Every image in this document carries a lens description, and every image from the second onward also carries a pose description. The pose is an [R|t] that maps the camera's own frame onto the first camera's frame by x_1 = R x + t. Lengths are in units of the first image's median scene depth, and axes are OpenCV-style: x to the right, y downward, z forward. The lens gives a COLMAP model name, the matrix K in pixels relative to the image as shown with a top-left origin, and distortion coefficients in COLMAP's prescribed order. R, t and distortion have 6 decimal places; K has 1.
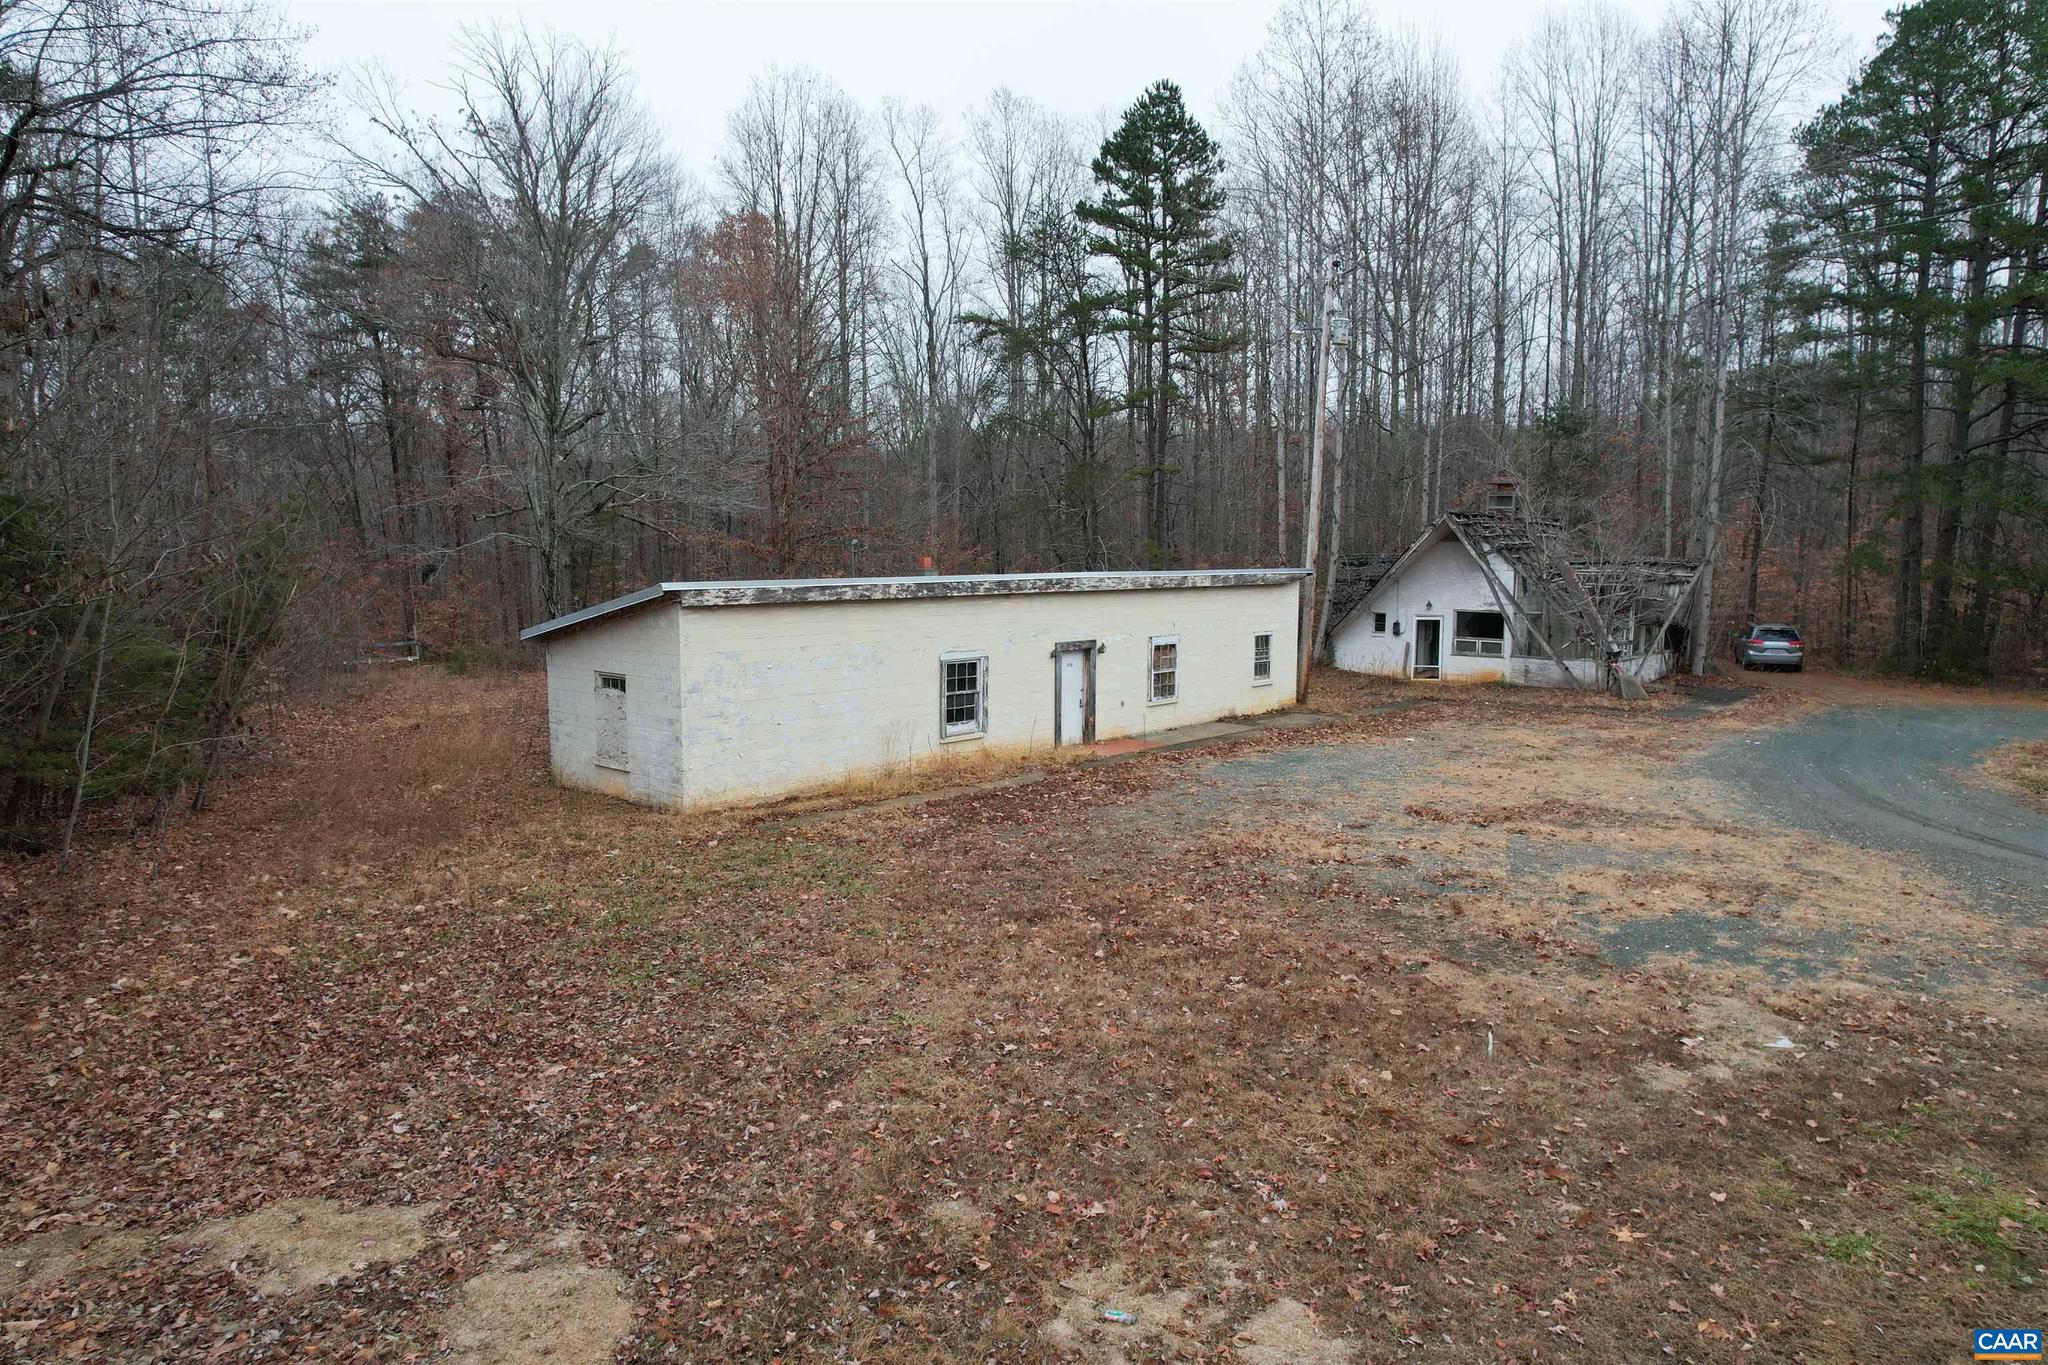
lens RADIAL K [[1312.3, 0, 1018.4], [0, 1312.3, 697.5], [0, 0, 1]] dist [-0.079045, 0.080682]
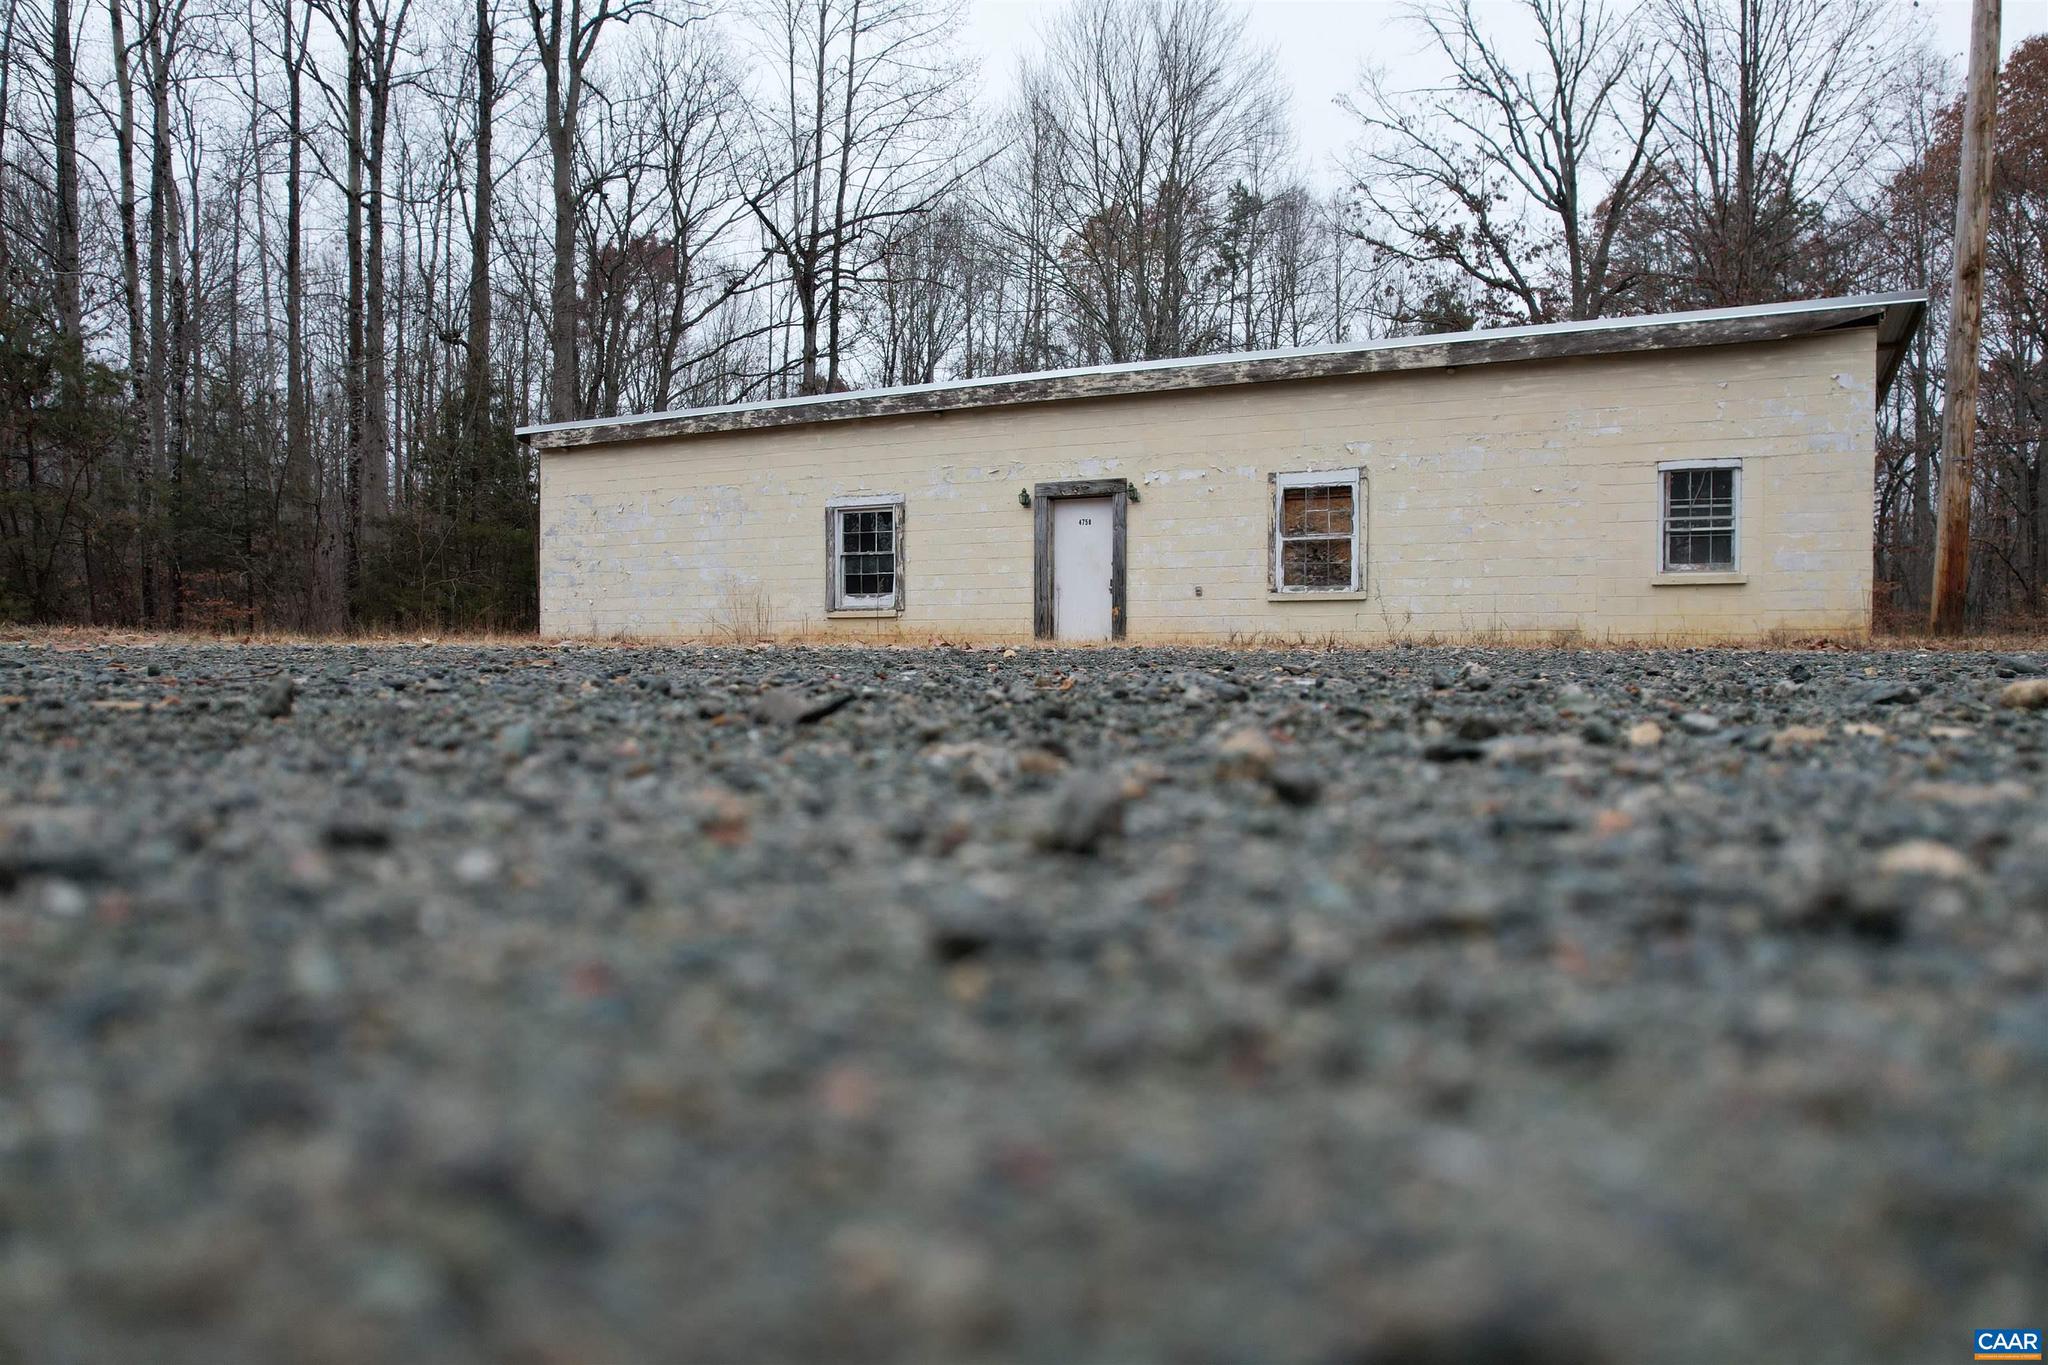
lens RADIAL K [[1295.8, 0, 1033.4], [0, 1295.8, 704.4], [0, 0, 1]] dist [-0.048273, 0.002941]
pose [[0.308566, 0.029601, -0.950742, 0.618161], [-0.113306, 0.993543, -0.005840, 0.067704], [0.944430, 0.109527, 0.309927, 0.792654]]
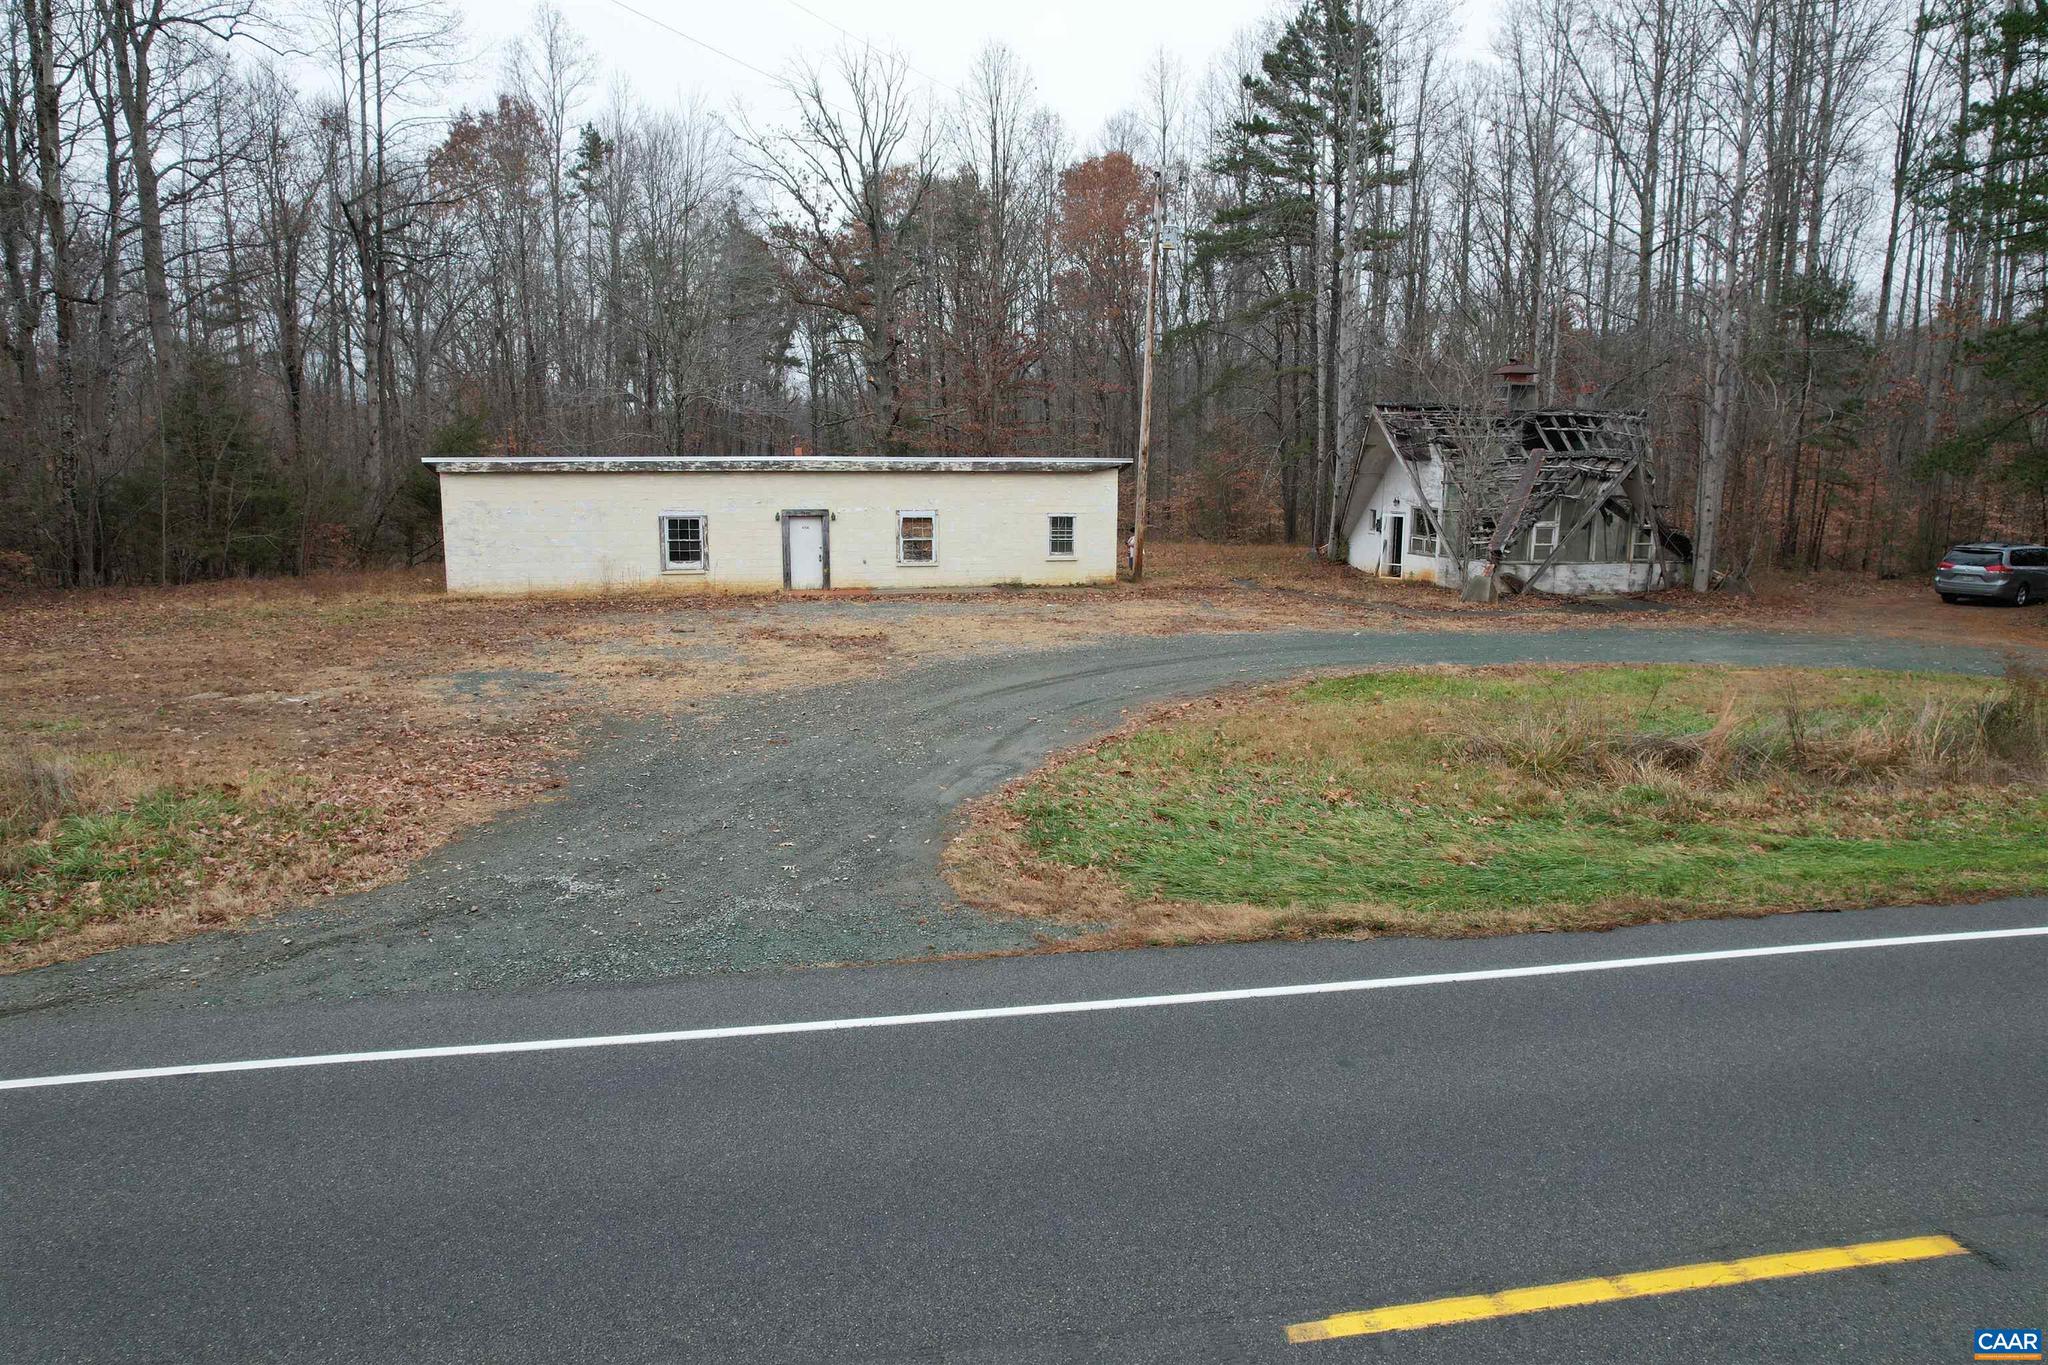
lens RADIAL K [[1308.2, 0, 1028.0], [0, 1308.2, 689.5], [0, 0, 1]] dist [-0.063165, 0.056274]
pose [[0.809710, 0.101620, -0.577964, 0.992413], [-0.070367, 0.994599, 0.076292, 0.021100], [0.582596, -0.021105, 0.812488, 0.060258]]
